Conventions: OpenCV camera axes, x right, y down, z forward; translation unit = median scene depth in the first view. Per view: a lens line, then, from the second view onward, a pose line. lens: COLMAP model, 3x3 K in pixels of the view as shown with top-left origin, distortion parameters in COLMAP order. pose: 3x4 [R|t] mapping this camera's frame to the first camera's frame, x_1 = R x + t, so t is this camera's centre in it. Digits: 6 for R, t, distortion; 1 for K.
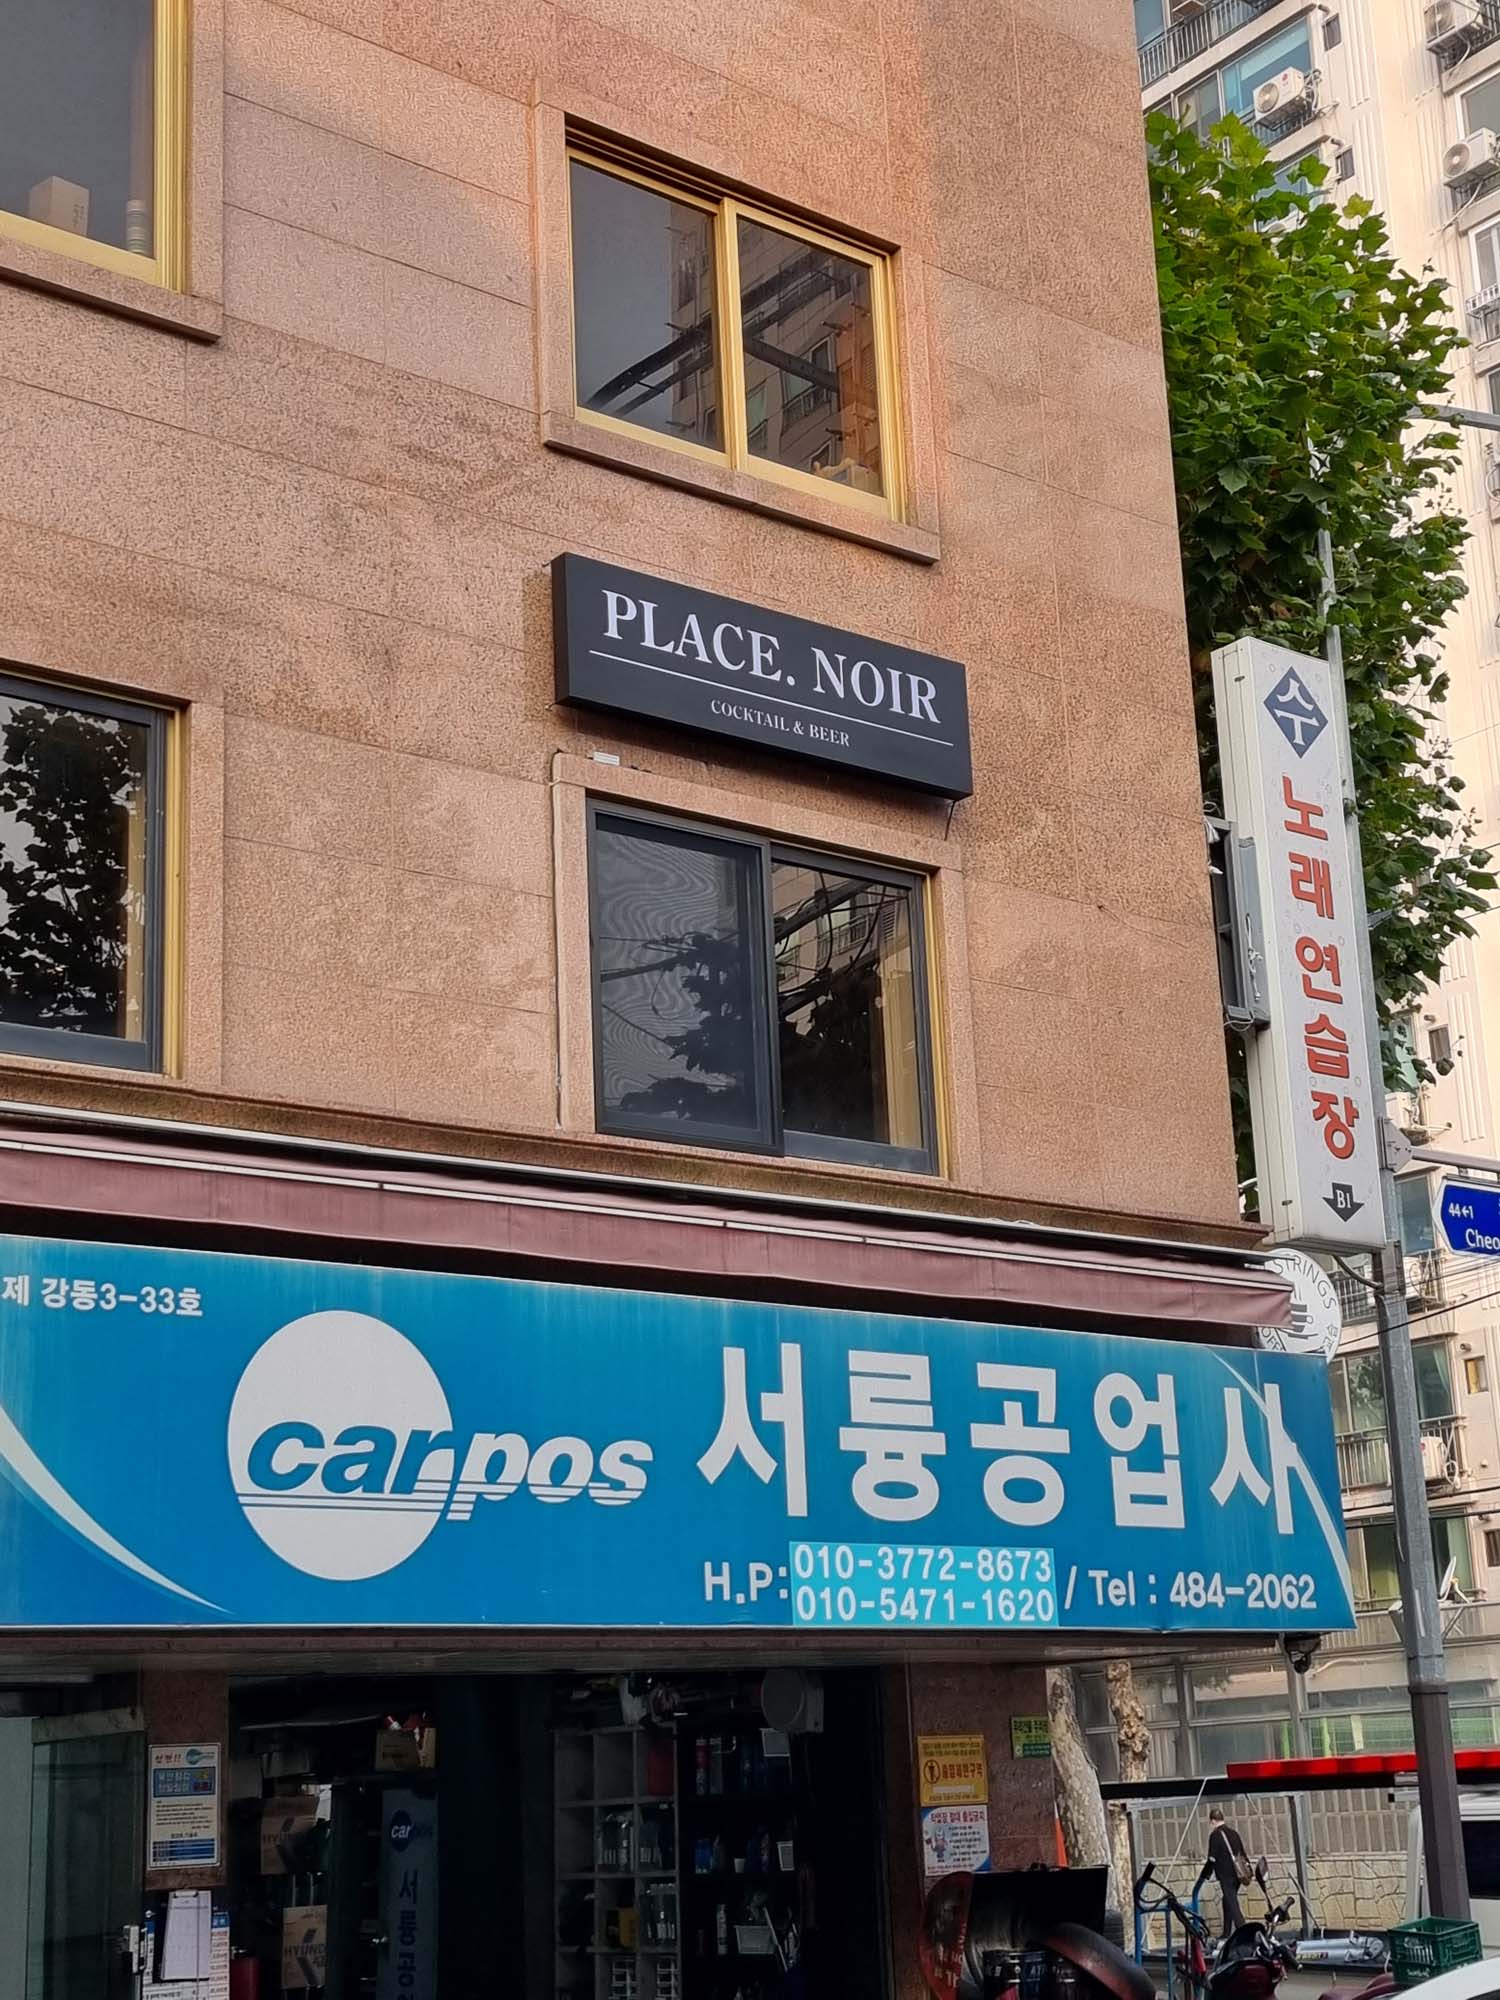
lens RADIAL K [[2903.2, 0, 750.0], [0, 2903.2, 1000.0], [0, 0, 1]] dist [0.017651, 0.008069]
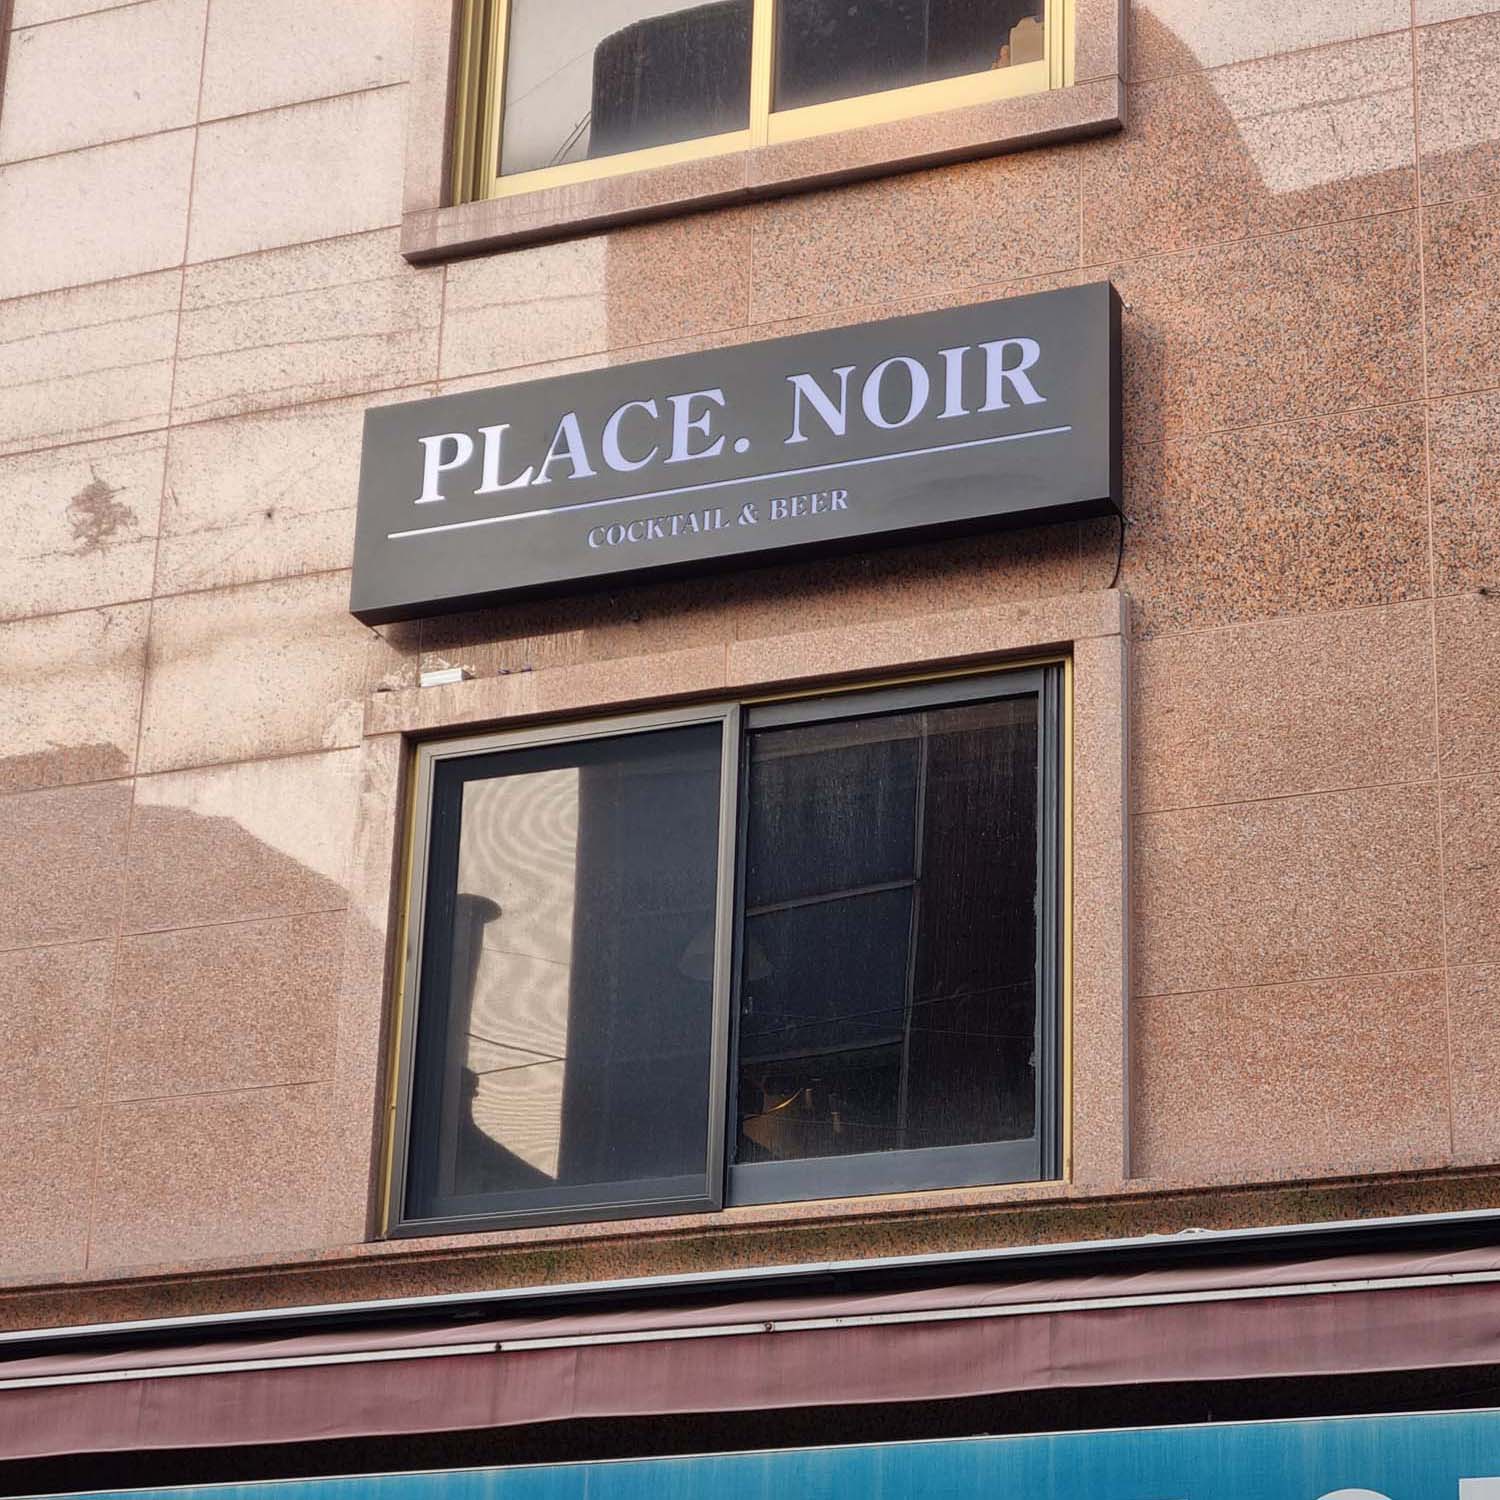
lens RADIAL K [[3923.7, 0, 750.0], [0, 3923.7, 750.0], [0, 0, 1]] dist [0.036116, 0.369843]
pose [[0.473930, -0.275325, -0.836413, 0.729446], [0.190218, 0.959445, -0.208042, 0.133779], [0.859772, -0.060503, 0.507082, 0.589603]]
